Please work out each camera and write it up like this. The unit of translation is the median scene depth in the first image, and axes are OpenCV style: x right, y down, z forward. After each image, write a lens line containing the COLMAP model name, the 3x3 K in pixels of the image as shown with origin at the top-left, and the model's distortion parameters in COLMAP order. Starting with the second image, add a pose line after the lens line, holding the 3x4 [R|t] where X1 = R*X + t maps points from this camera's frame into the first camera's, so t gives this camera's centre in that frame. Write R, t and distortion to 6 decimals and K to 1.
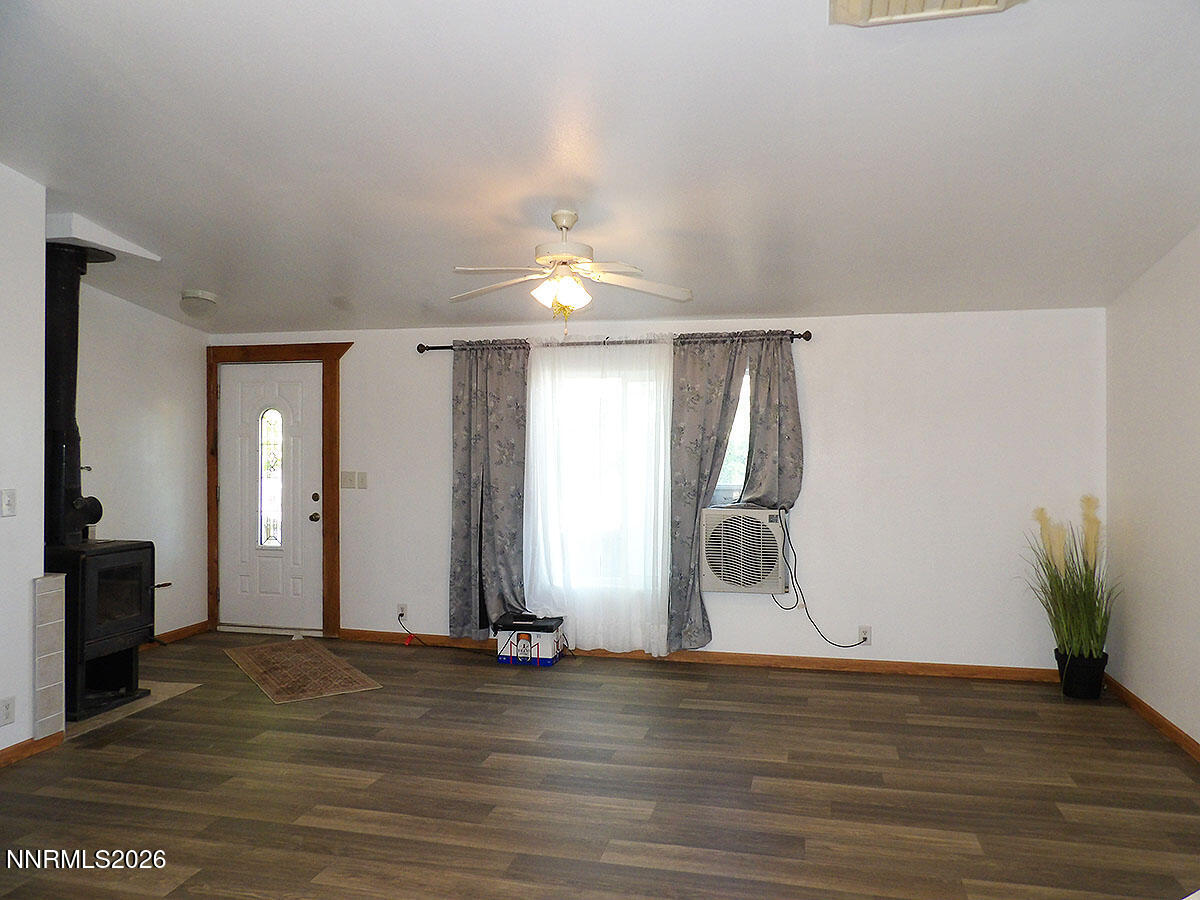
lens RADIAL K [[863.7, 0, 611.6], [0, 863.7, 448.7], [0, 0, 1]] dist [-0.041452, 0.049072]
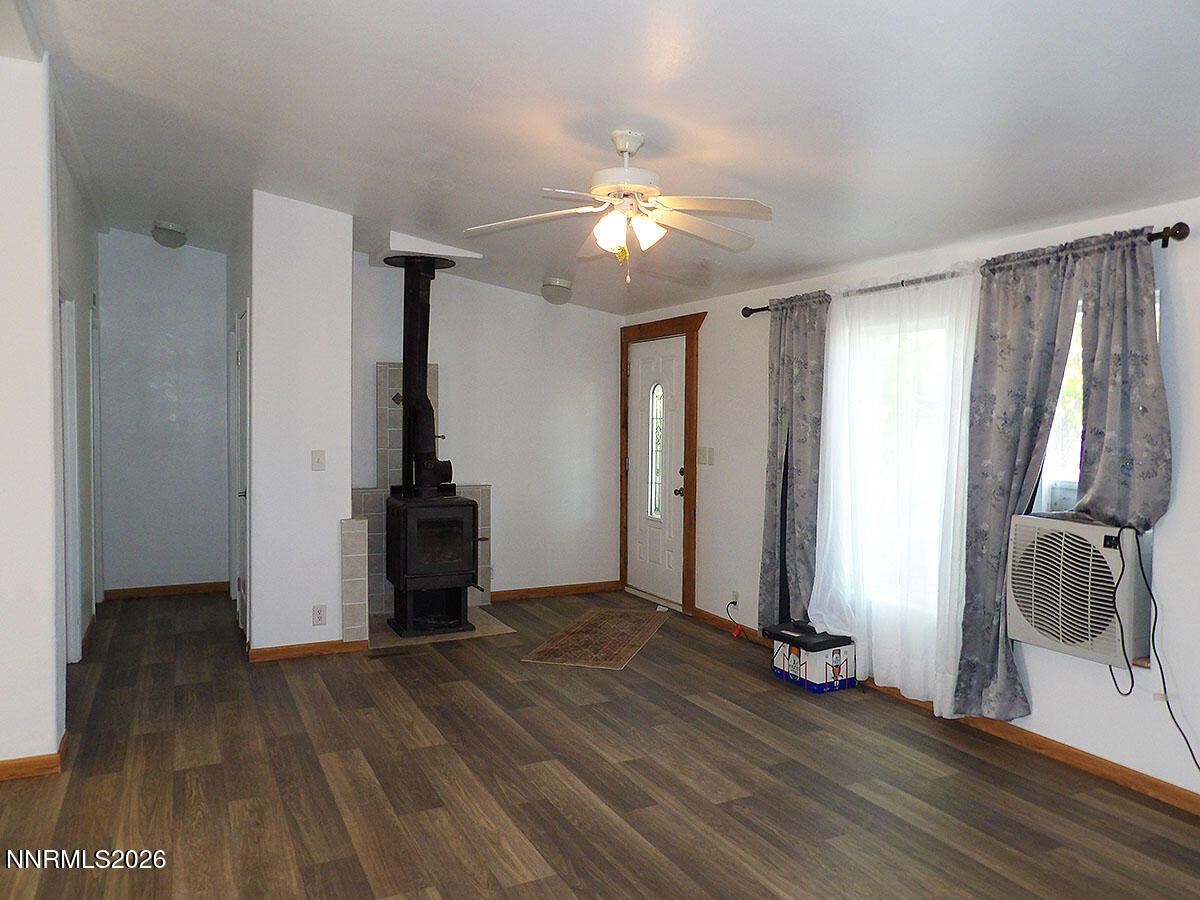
lens RADIAL K [[863.7, 0, 595.2], [0, 863.7, 442.5], [0, 0, 1]] dist [-0.041452, 0.049072]
pose [[0.642022, 0.024732, -0.766287, 0.405518], [-0.009842, 0.999663, 0.024018, -0.000065], [0.766623, -0.007878, 0.642049, 0.323940]]
